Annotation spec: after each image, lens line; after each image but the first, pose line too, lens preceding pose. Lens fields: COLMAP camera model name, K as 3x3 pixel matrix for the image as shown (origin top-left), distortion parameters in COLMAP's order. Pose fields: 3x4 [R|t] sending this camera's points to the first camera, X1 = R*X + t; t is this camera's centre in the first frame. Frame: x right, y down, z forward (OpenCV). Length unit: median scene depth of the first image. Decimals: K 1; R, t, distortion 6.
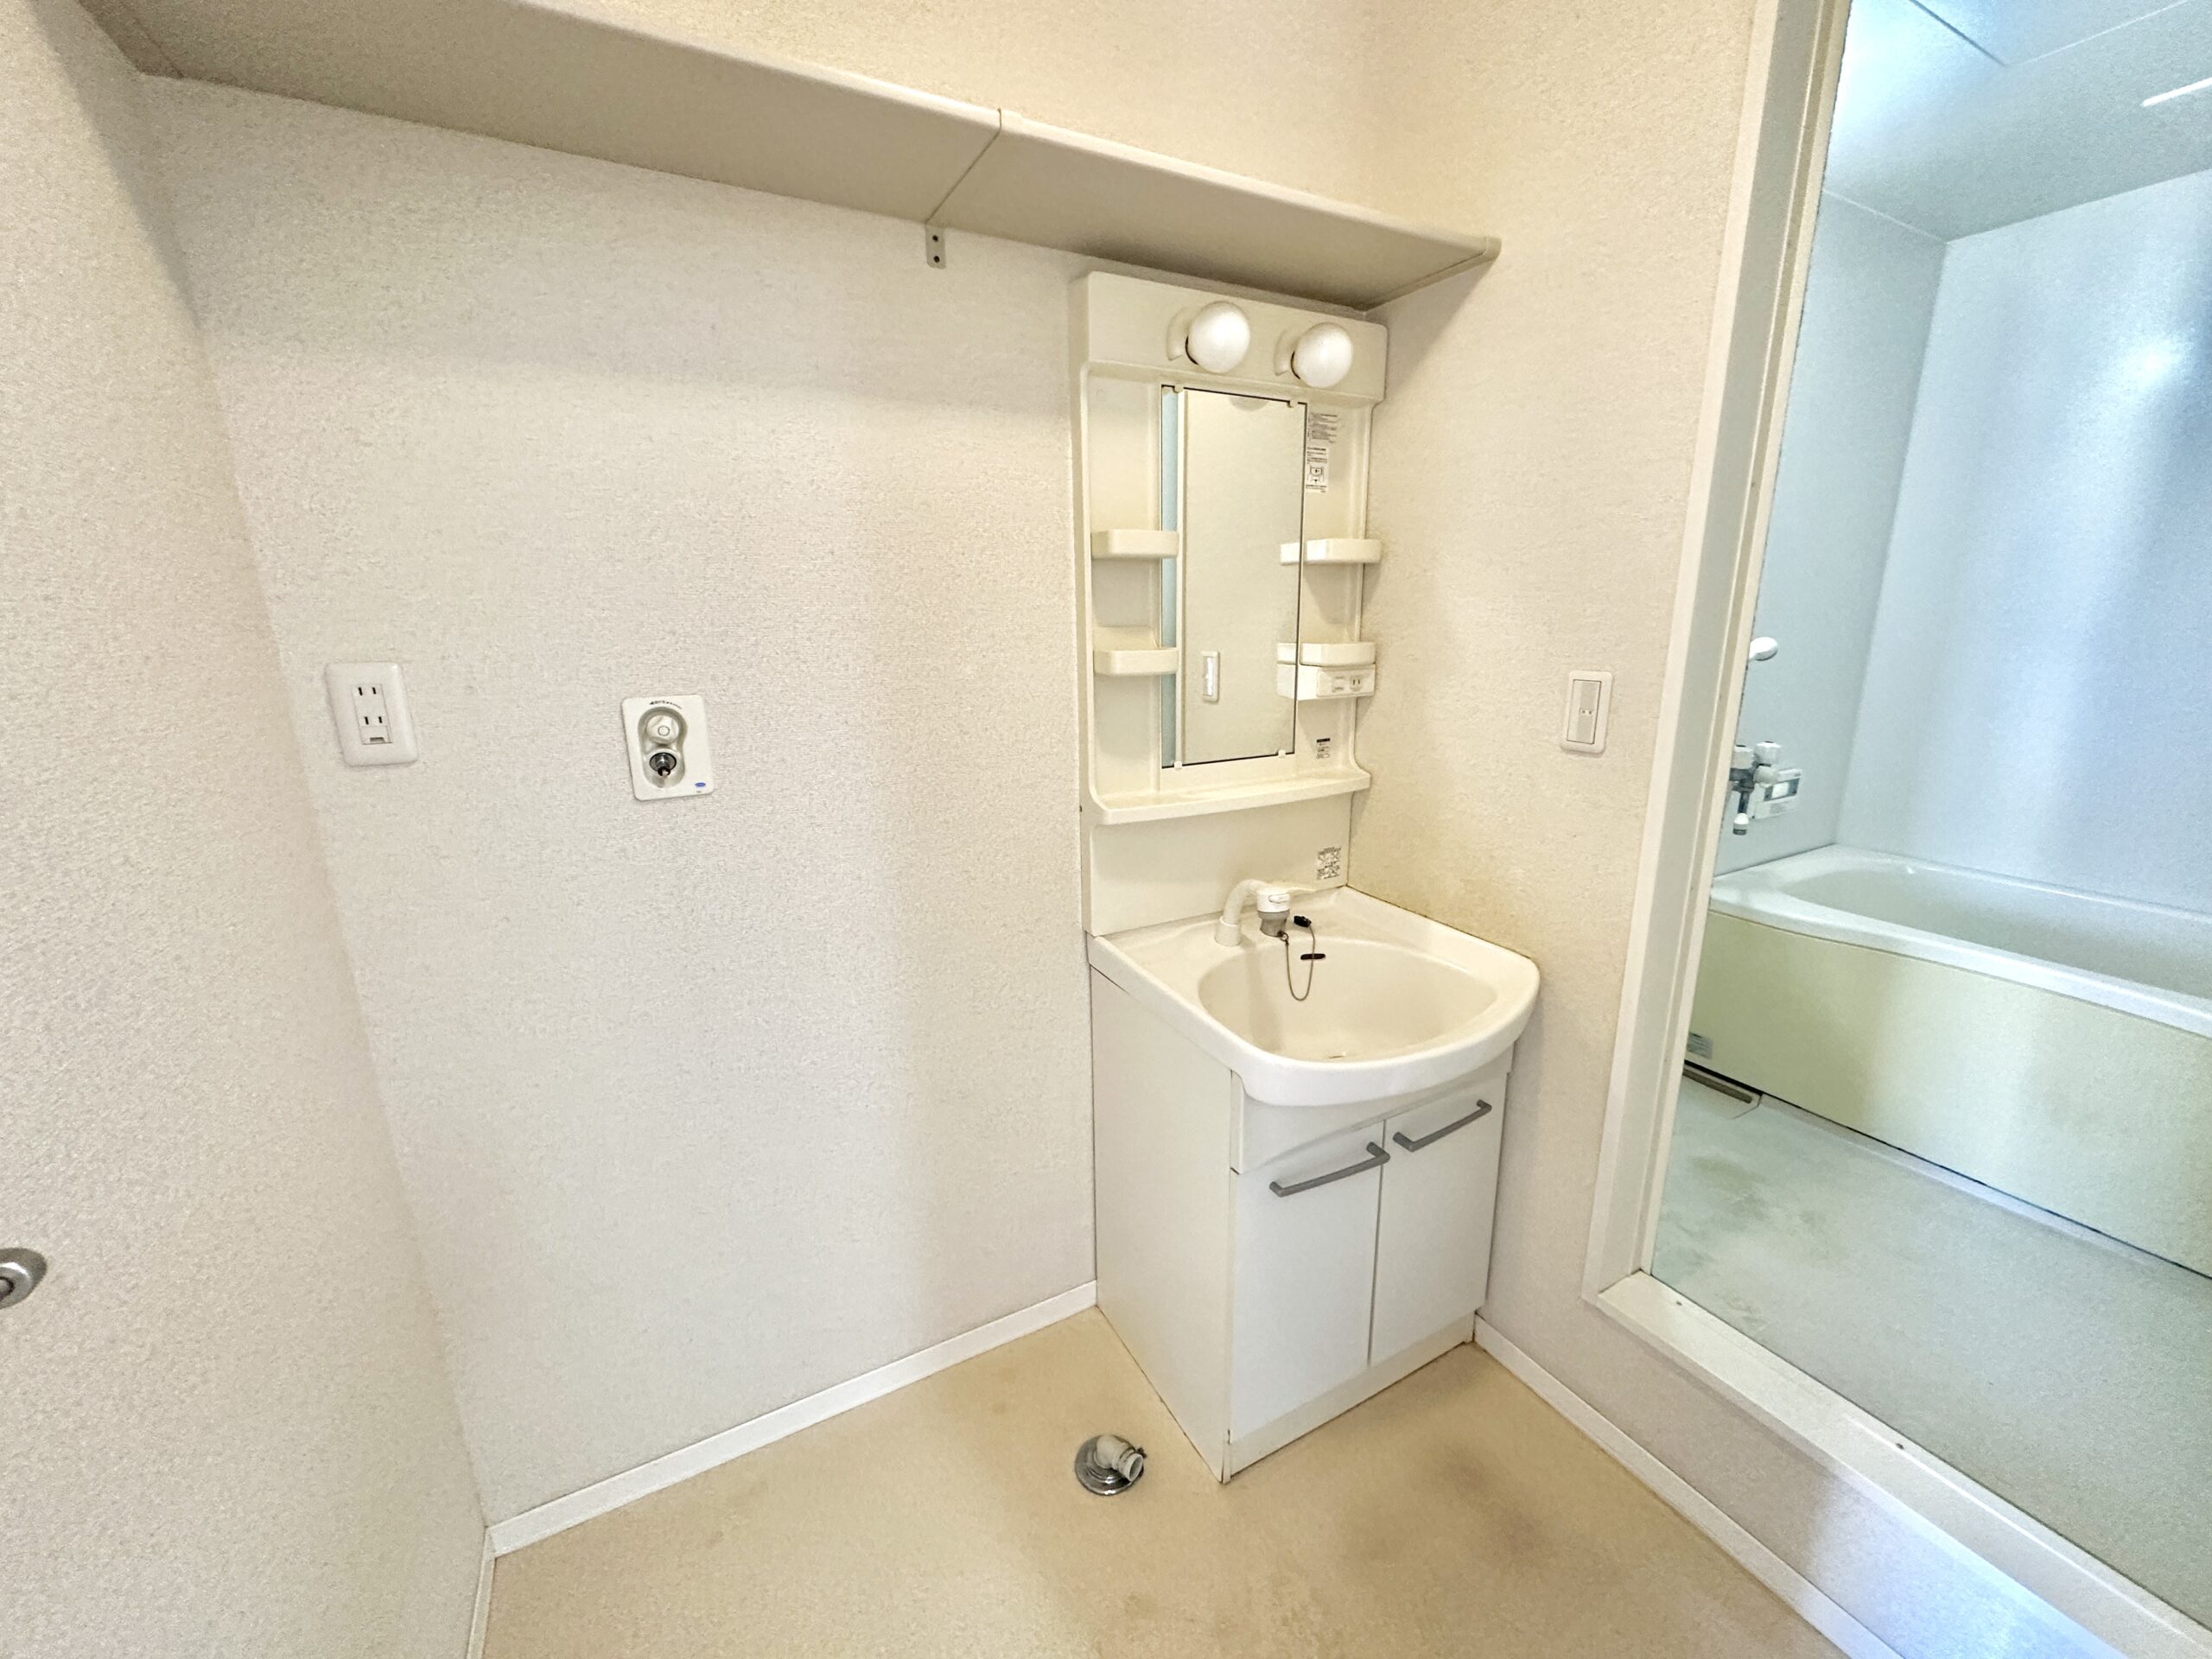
lens RADIAL K [[878.5, 0, 1110.4], [0, 878.5, 827.4], [0, 0, 1]] dist [-0.004602, -0.000572]
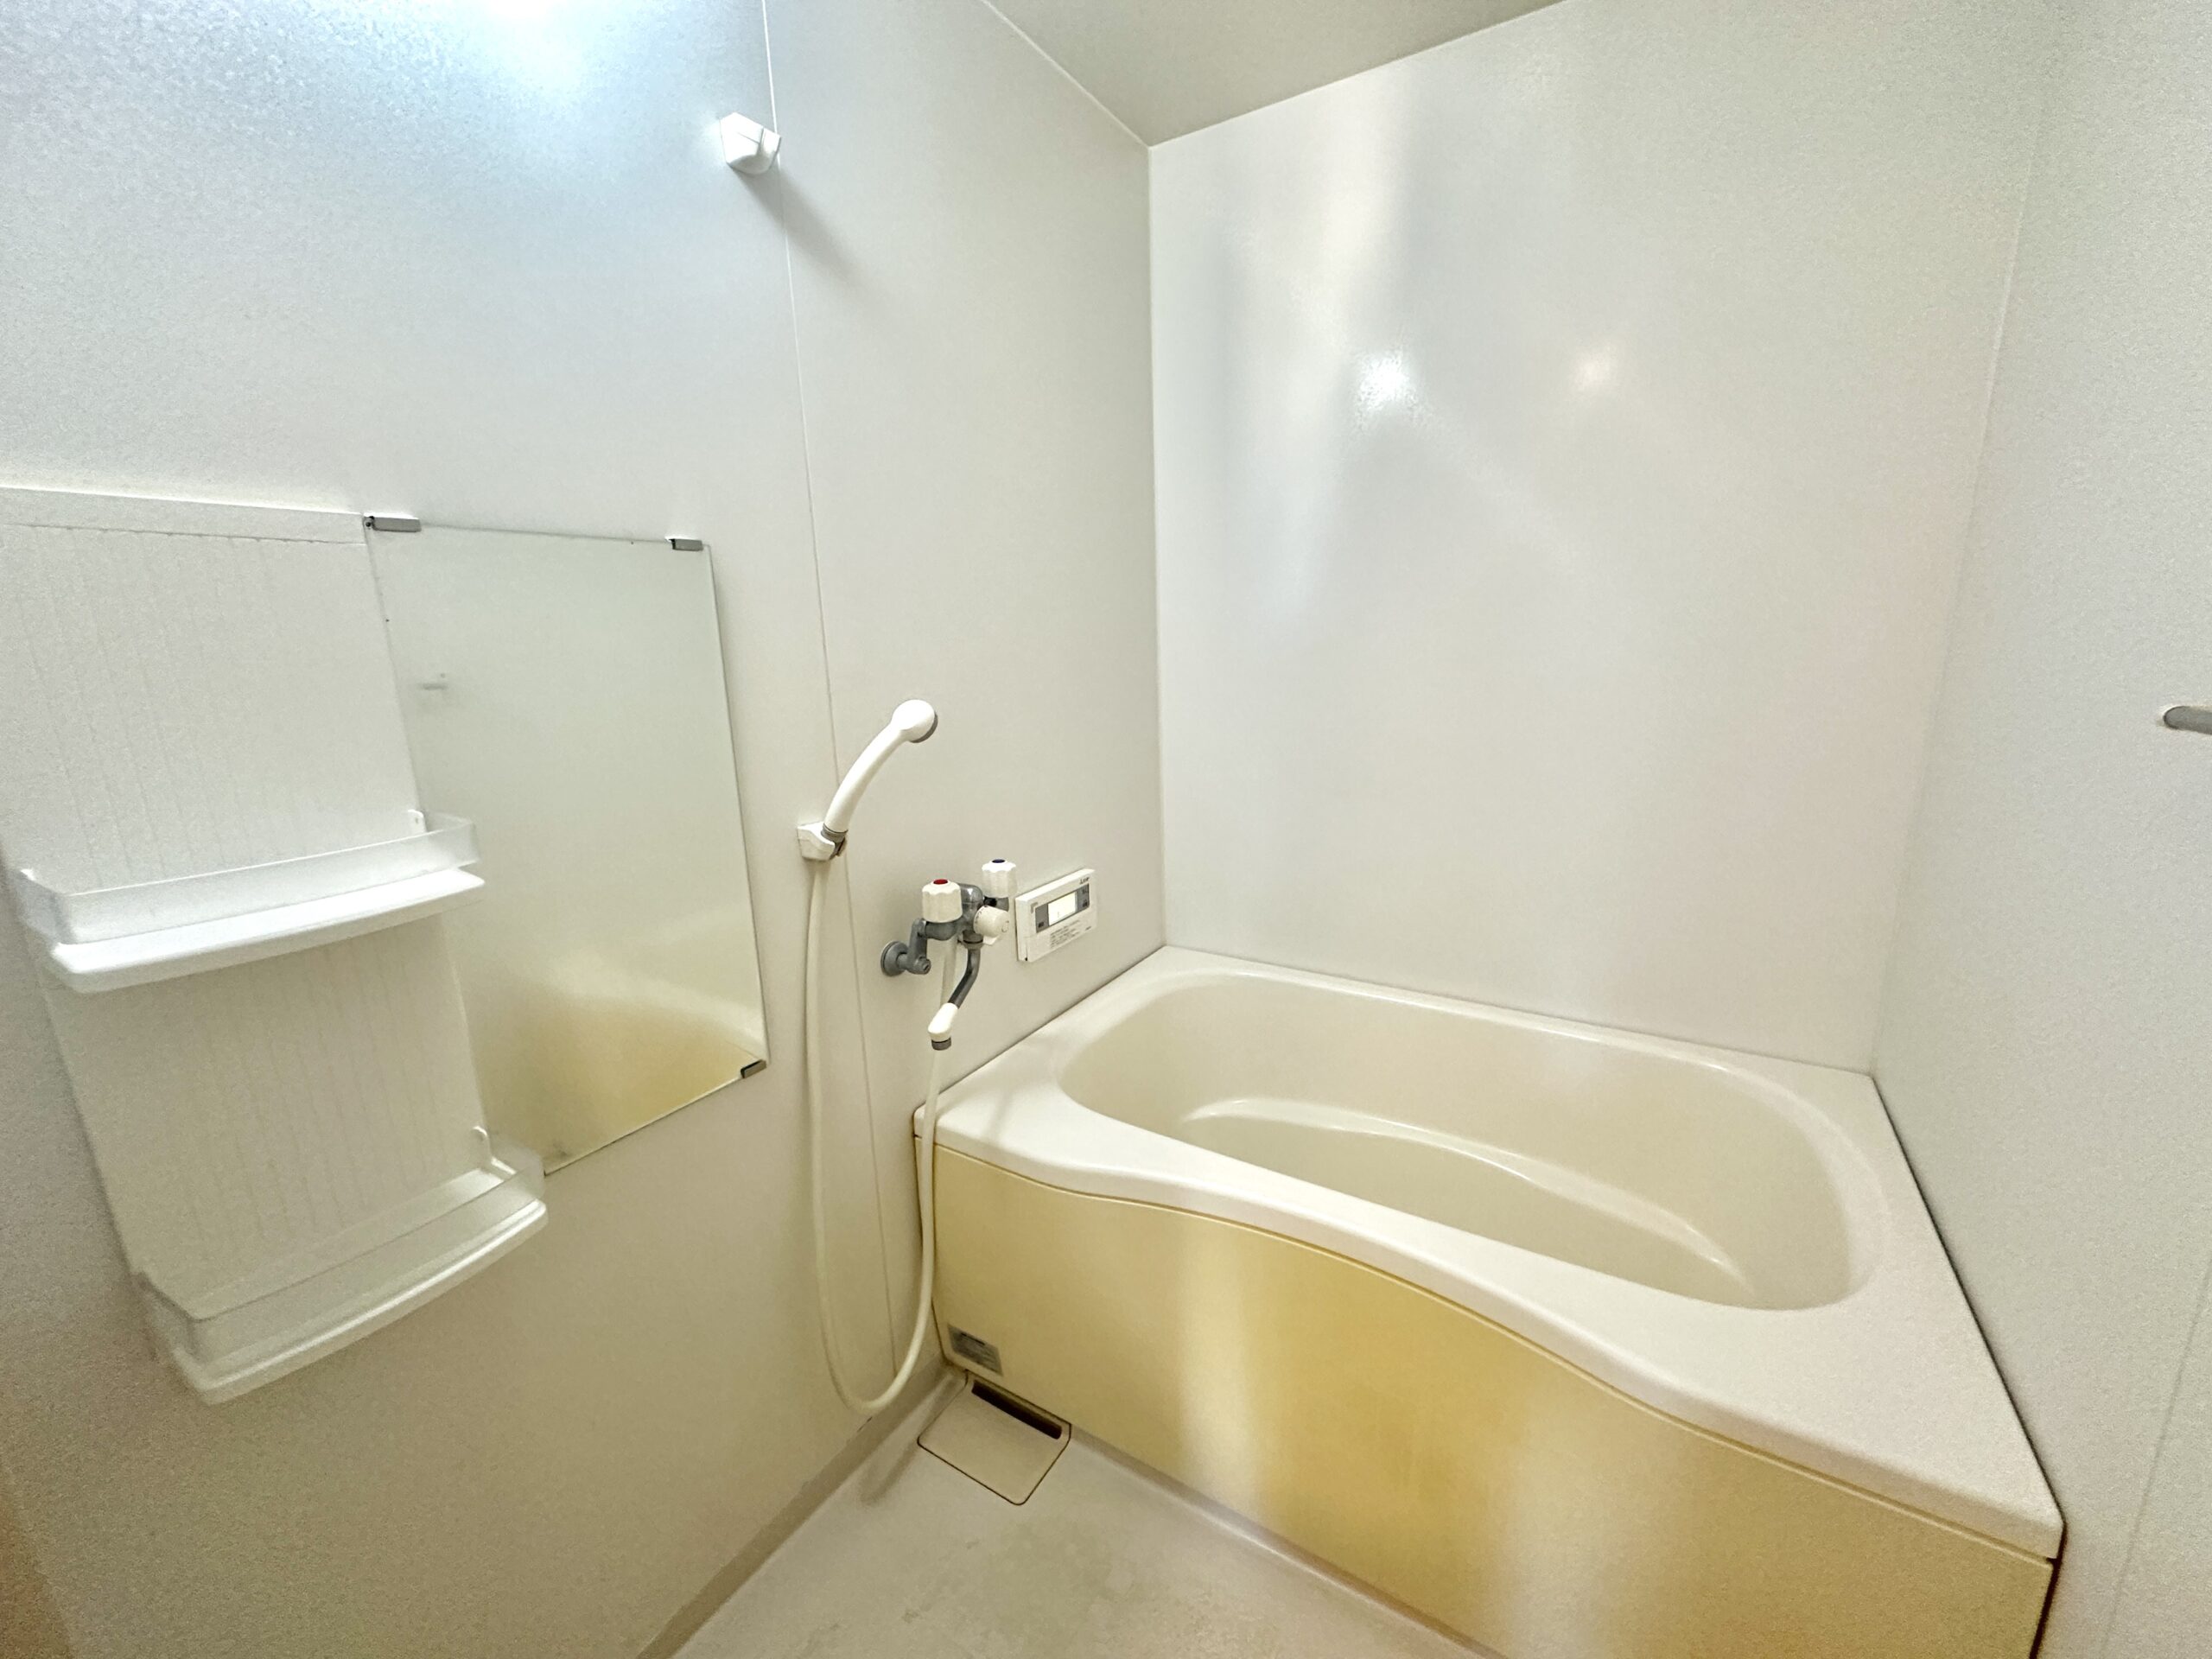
lens RADIAL K [[878.5, 0, 1107.3], [0, 878.5, 827.0], [0, 0, 1]] dist [-0.004602, -0.000572]
pose [[0.866555, -0.114209, 0.485839, 0.473856], [0.130621, 0.991432, 0.000084, -0.100619], [-0.481686, 0.063388, 0.874048, 0.387518]]
